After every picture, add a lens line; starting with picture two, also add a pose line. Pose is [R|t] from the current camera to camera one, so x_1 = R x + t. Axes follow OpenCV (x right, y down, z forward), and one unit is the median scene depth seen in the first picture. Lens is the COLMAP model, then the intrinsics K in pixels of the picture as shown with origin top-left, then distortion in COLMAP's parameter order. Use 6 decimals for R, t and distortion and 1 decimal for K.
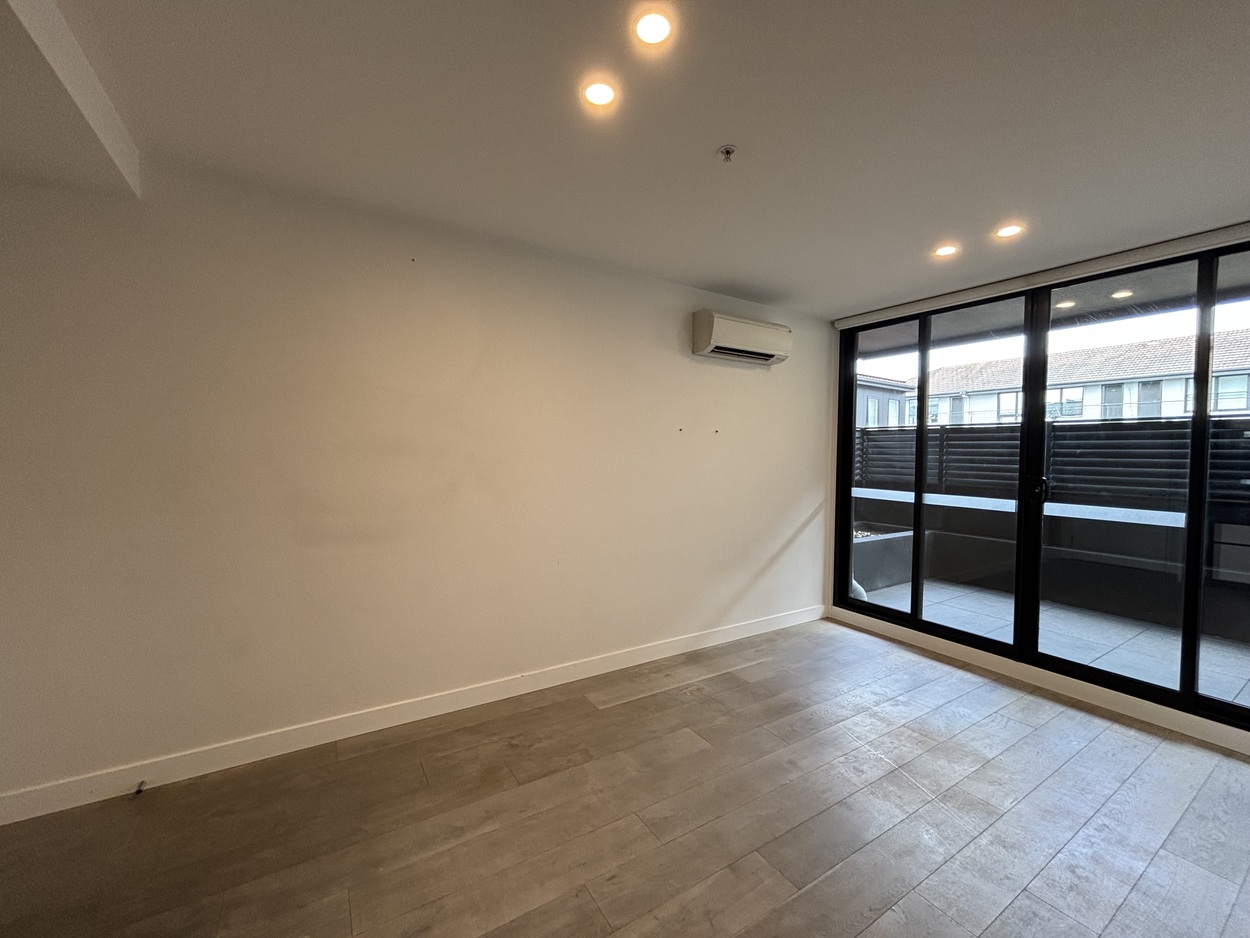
lens RADIAL K [[505.3, 0, 623.7], [0, 505.3, 462.7], [0, 0, 1]] dist [0.002684, 0.000327]
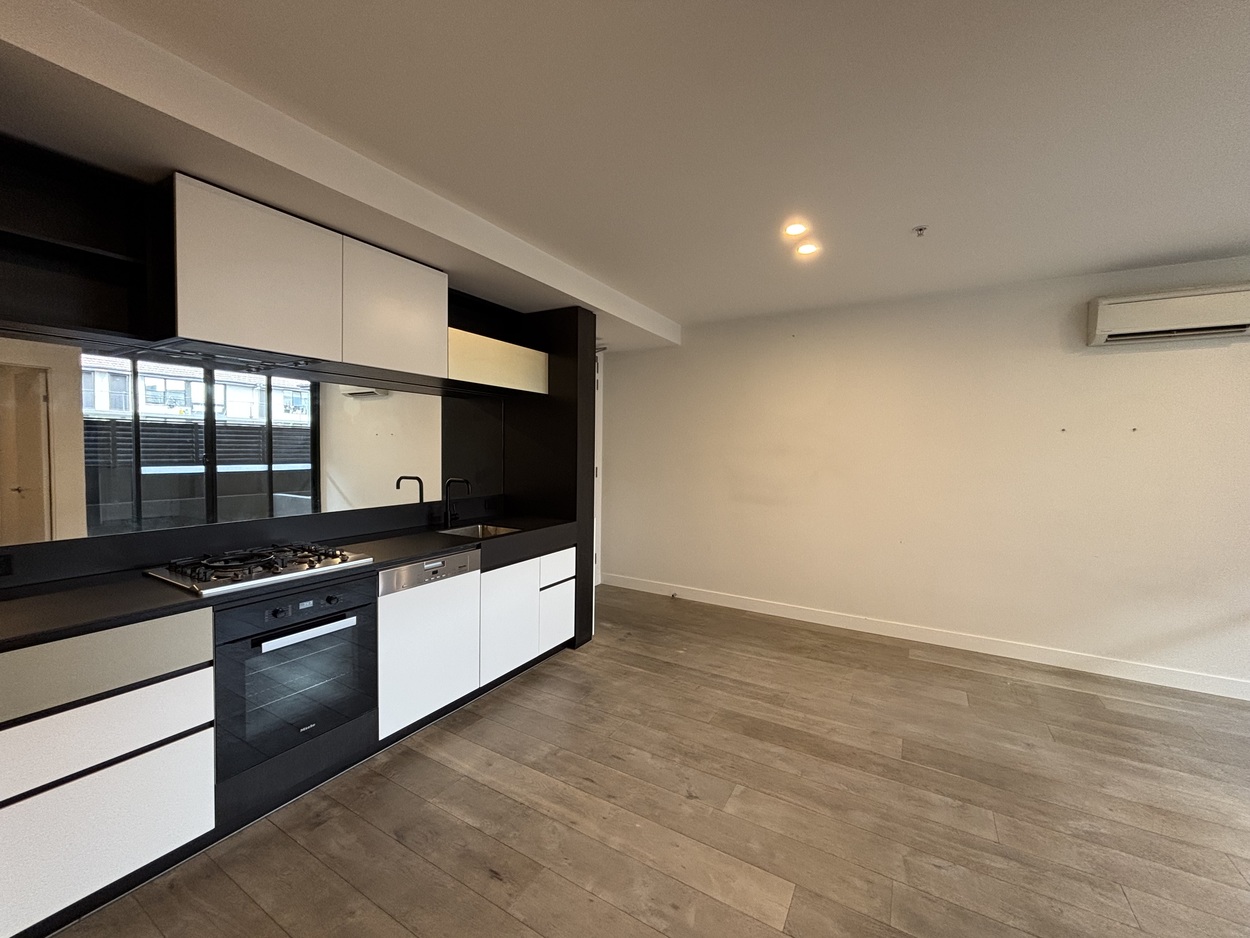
lens RADIAL K [[505.3, 0, 624.3], [0, 505.3, 468.5], [0, 0, 1]] dist [0.002684, 0.000327]
pose [[0.460815, 0.027639, -0.887066, 0.829465], [-0.023928, 0.999539, 0.018713, 0.012750], [0.887174, 0.012602, 0.461263, -0.243053]]
